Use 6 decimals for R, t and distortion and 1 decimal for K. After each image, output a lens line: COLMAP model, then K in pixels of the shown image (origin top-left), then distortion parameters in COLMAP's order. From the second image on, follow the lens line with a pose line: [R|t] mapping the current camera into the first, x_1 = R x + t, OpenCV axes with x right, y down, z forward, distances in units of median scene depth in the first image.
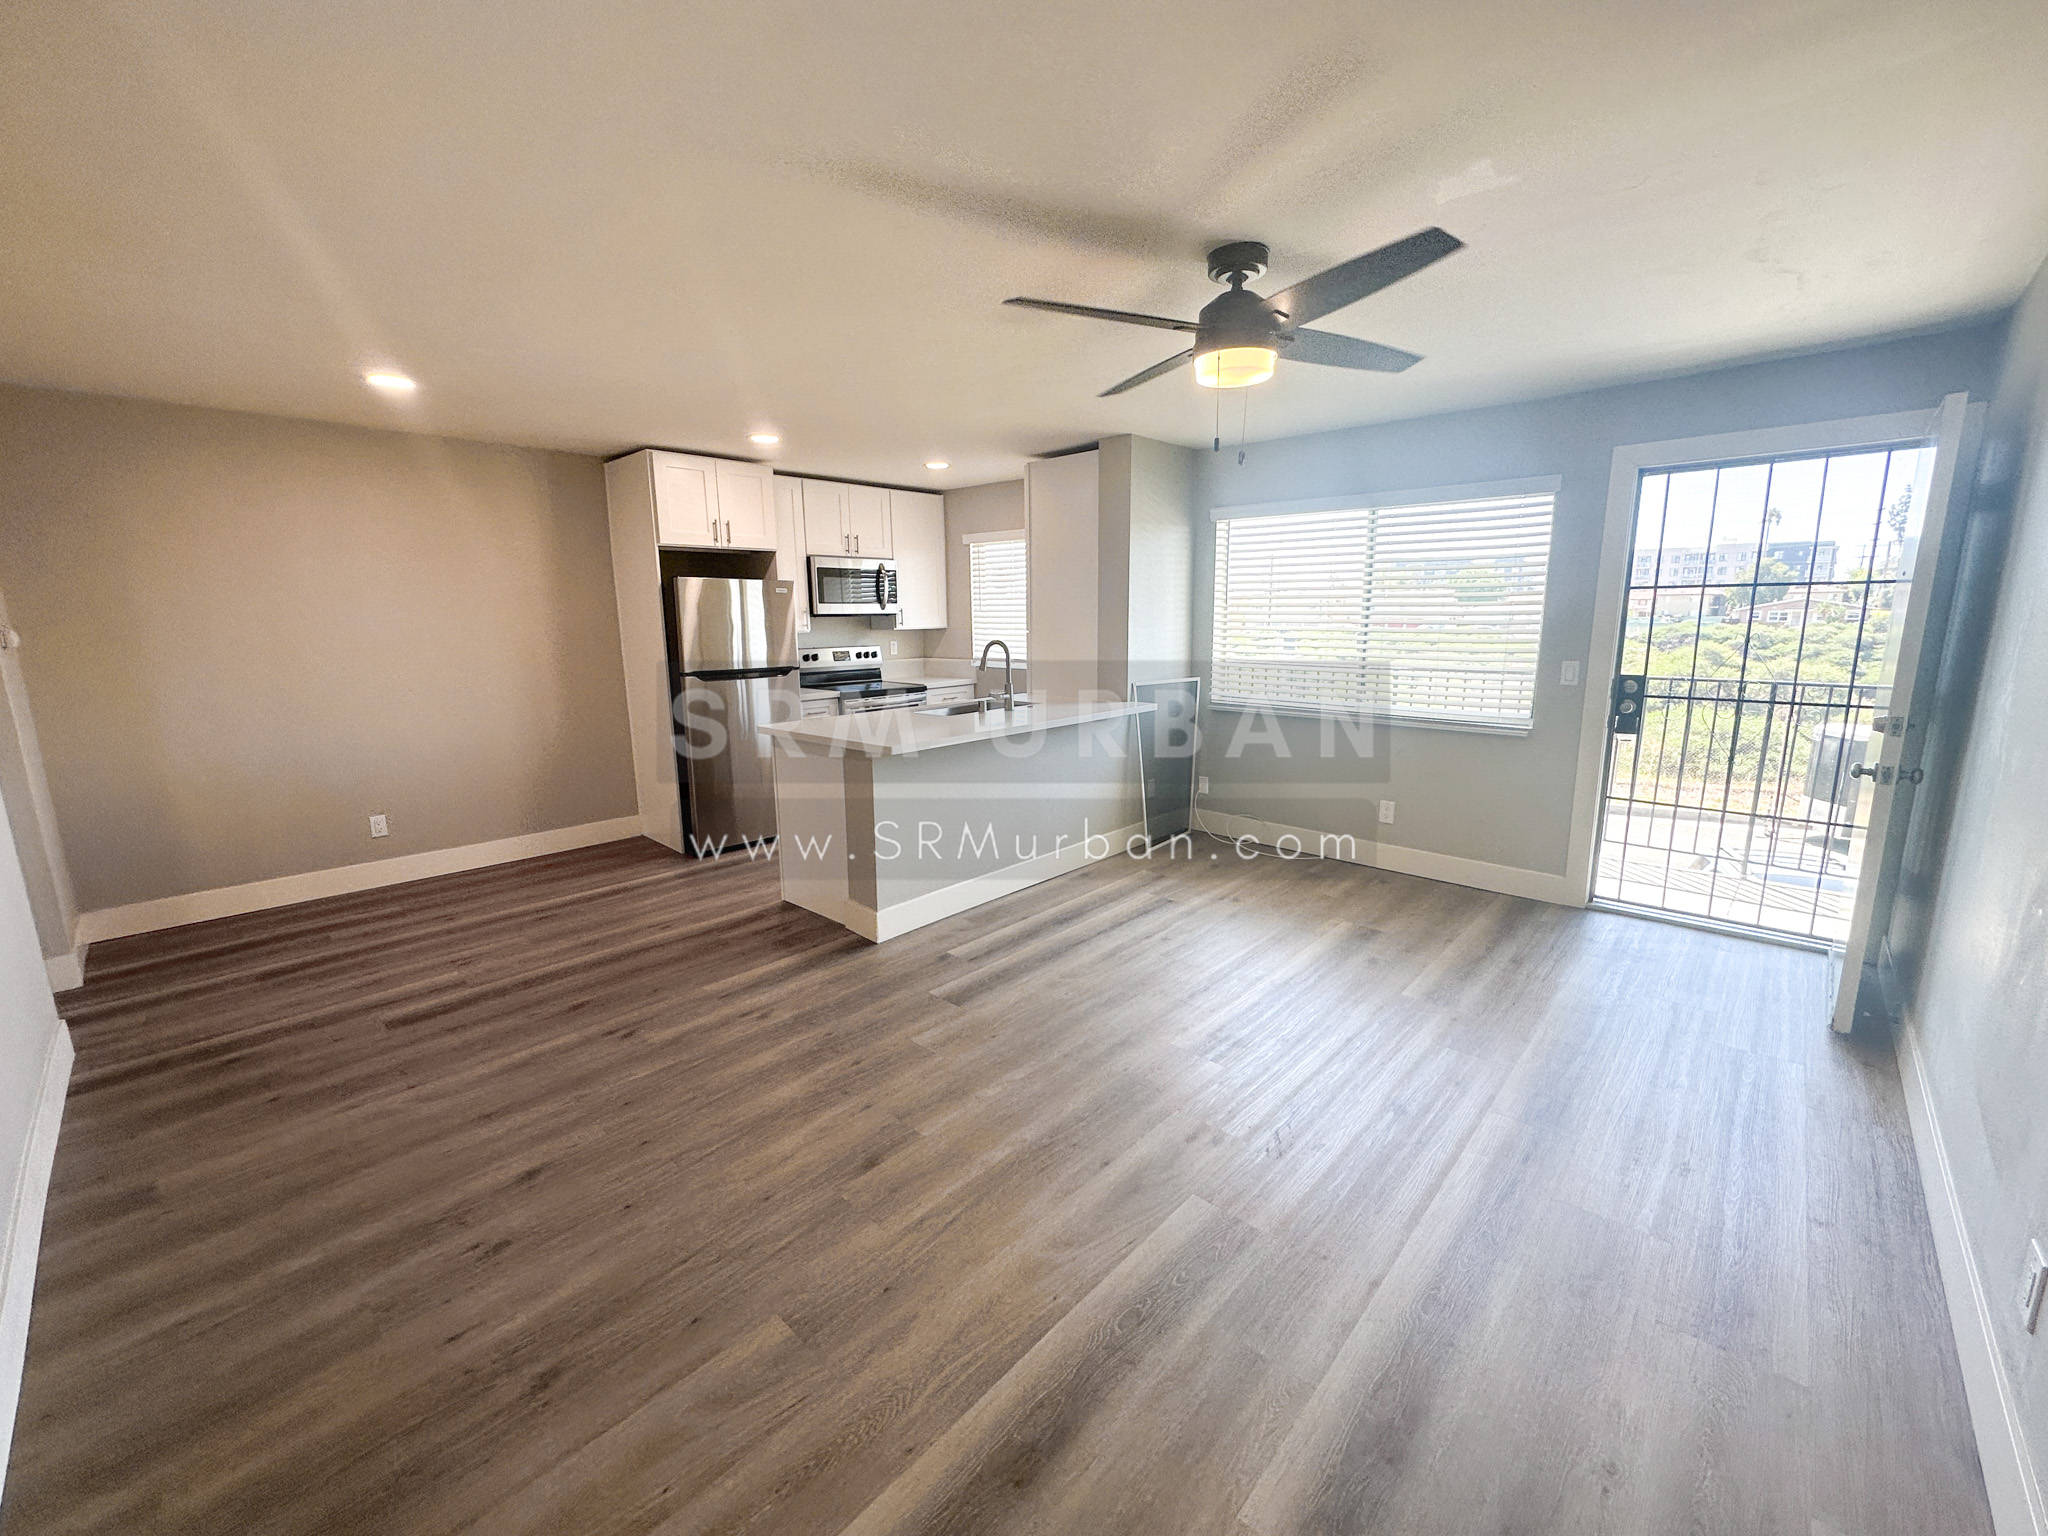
lens RADIAL K [[816.7, 0, 1023.2], [0, 816.7, 763.8], [0, 0, 1]] dist [-0.001961, 0.000423]
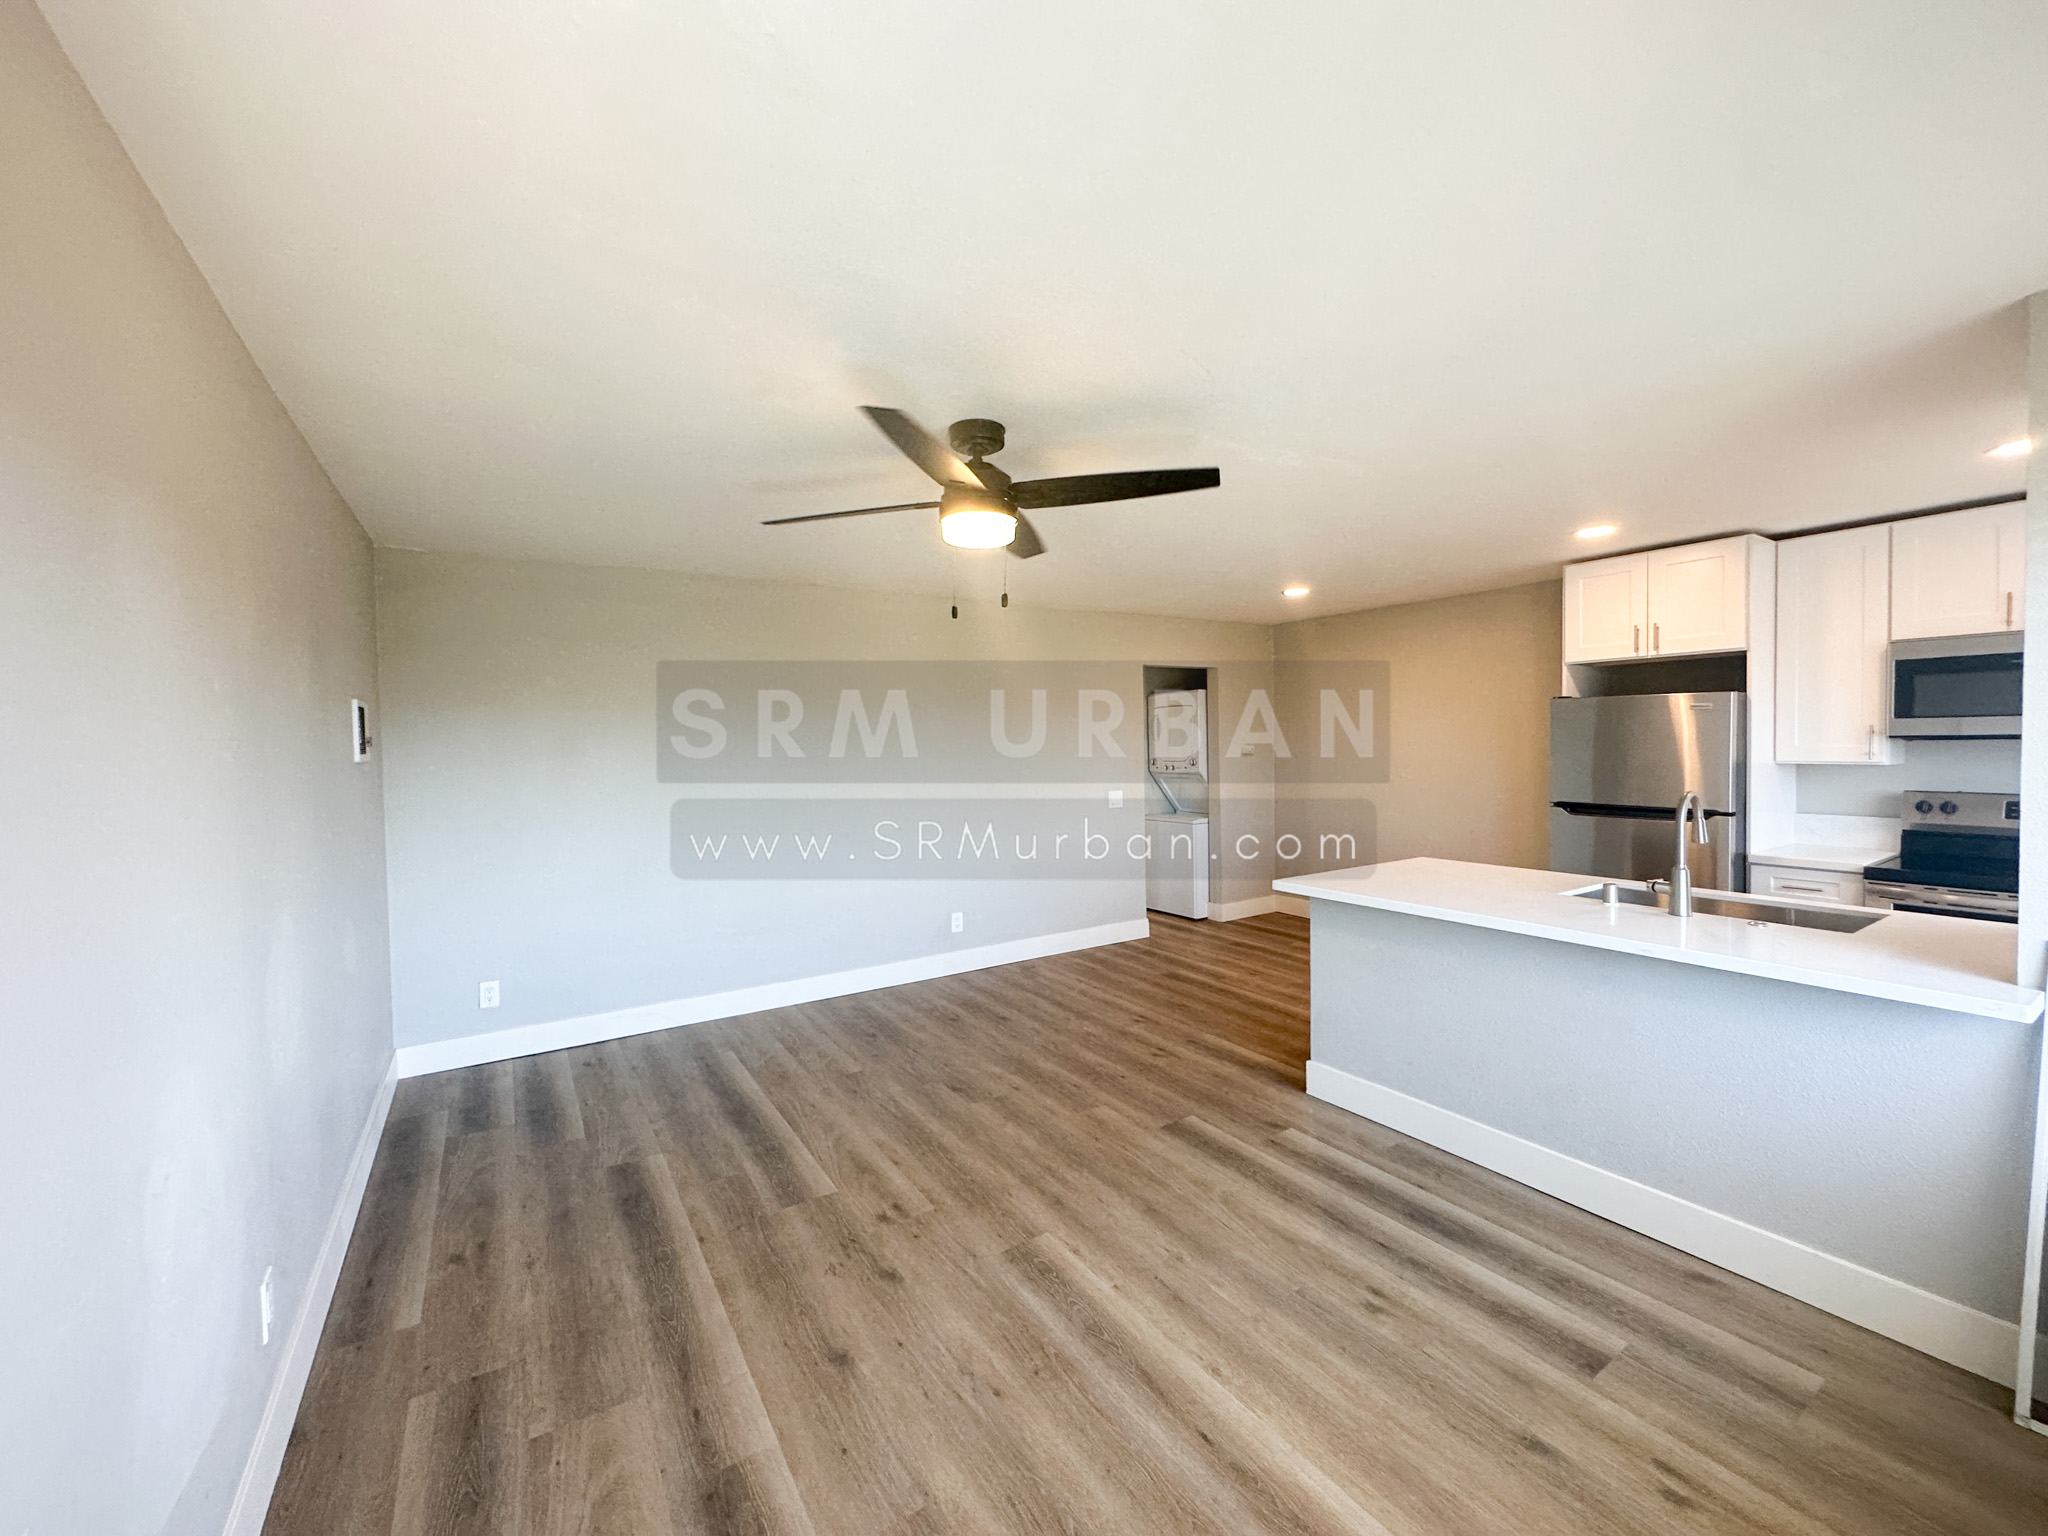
lens RADIAL K [[816.7, 0, 1023.2], [0, 816.7, 763.8], [0, 0, 1]] dist [-0.001961, 0.000423]
pose [[-0.247302, 0.043145, -0.967978, 0.636404], [-0.157410, 0.983948, 0.084072, -0.144017], [0.956067, 0.173161, -0.236540, 0.680001]]
